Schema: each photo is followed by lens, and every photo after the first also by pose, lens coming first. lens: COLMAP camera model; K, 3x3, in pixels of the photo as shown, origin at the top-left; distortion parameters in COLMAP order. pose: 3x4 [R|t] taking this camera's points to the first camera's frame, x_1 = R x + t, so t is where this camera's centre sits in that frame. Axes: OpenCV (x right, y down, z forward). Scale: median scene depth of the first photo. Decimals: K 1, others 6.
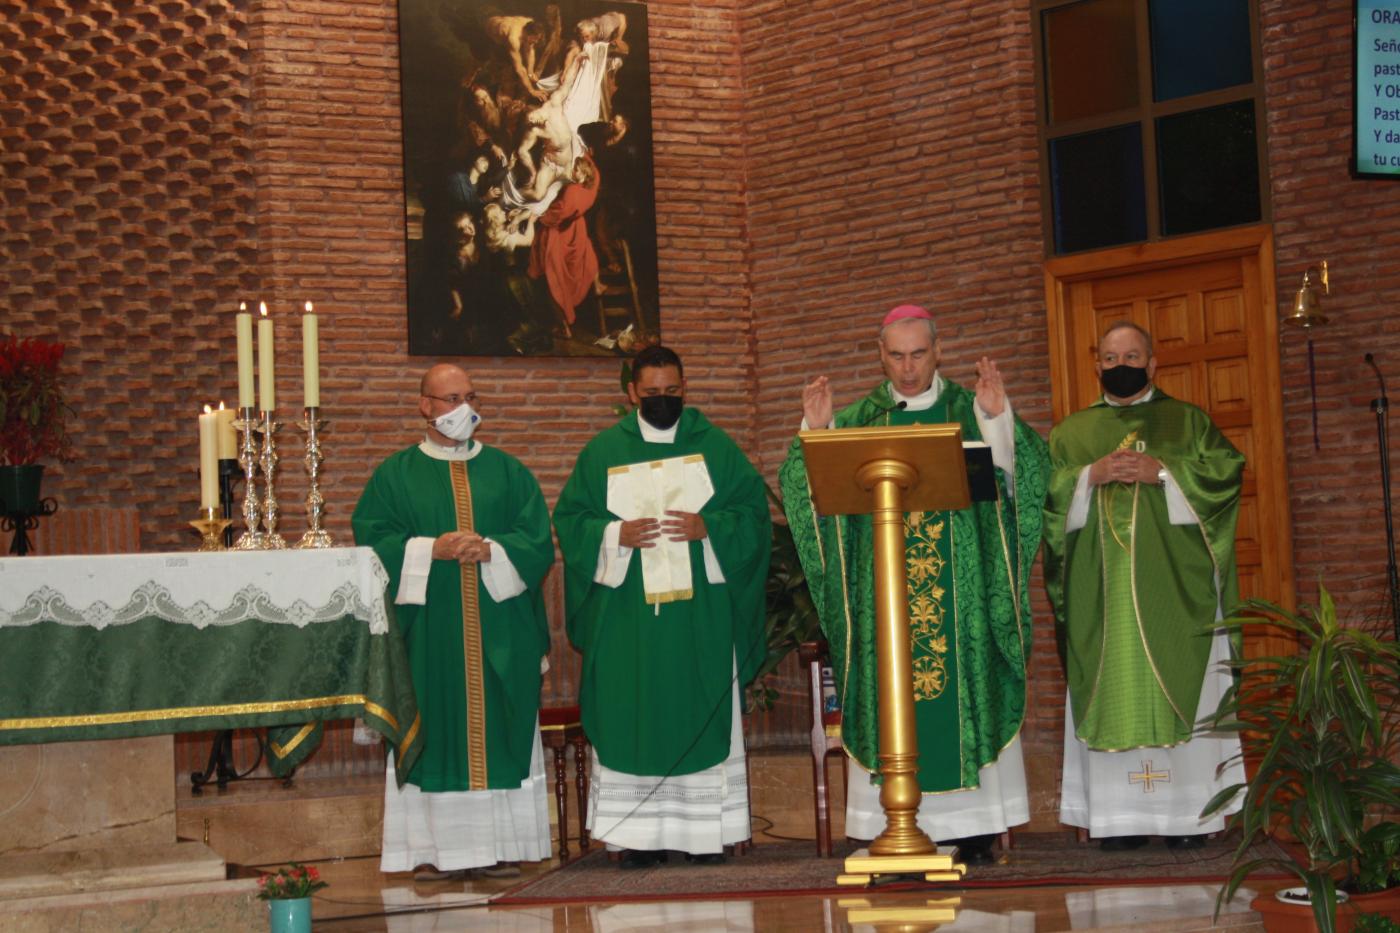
lens RADIAL K [[2498.5, 0, 737.2], [0, 2498.5, 465.2], [0, 0, 1]] dist [0.021612, 0.053640]
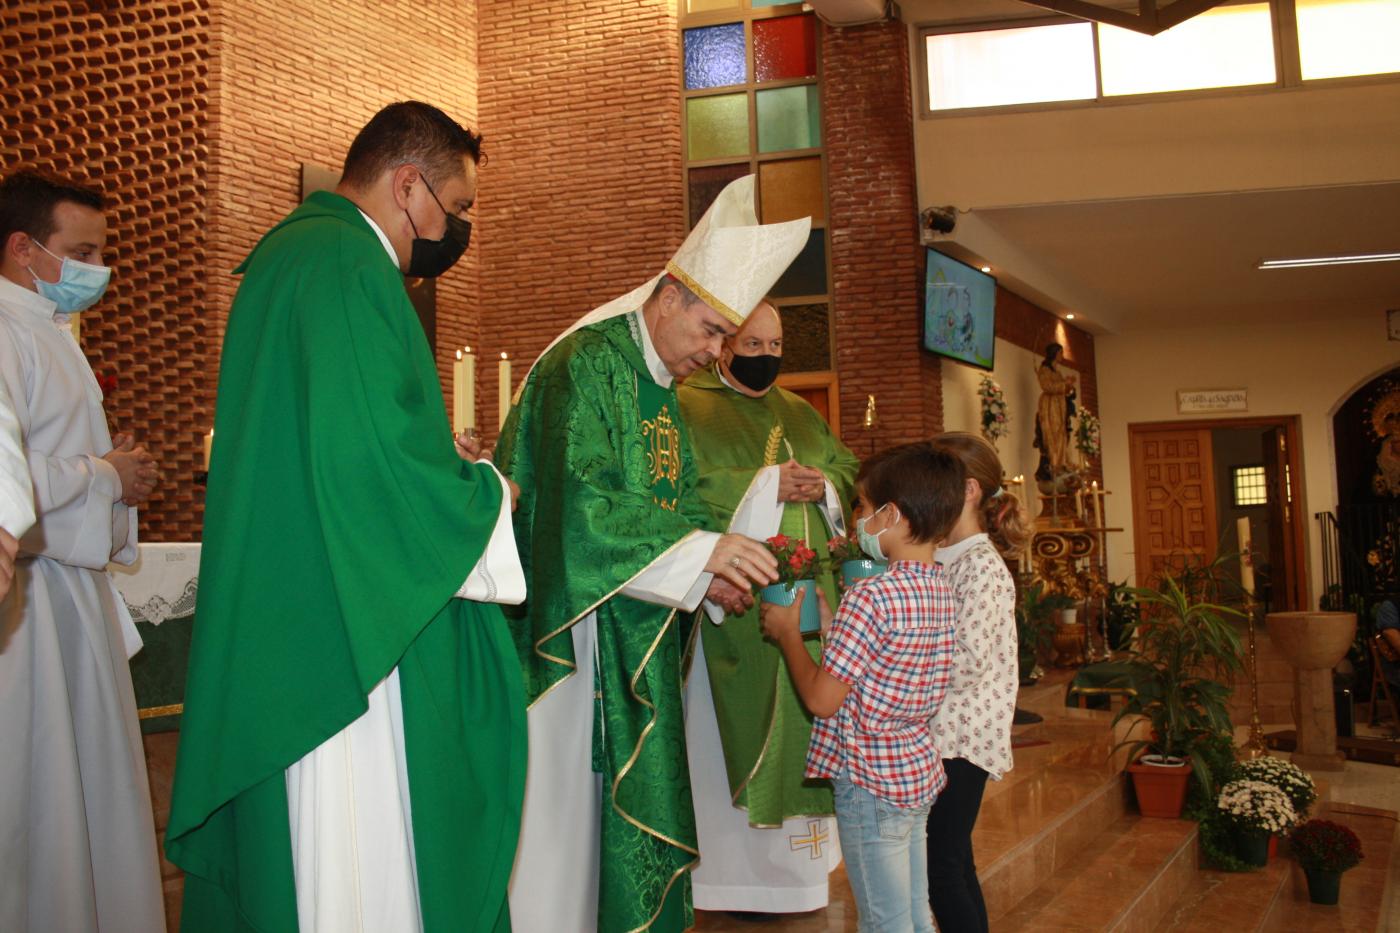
lens RADIAL K [[1160.8, 0, 727.8], [0, 1160.8, 491.1], [0, 0, 1]] dist [-0.162339, 0.124059]
pose [[0.862034, 0.045718, 0.504784, -0.251881], [-0.038137, 0.998951, -0.025346, 0.012481], [-0.505413, 0.002598, 0.862874, 0.290583]]
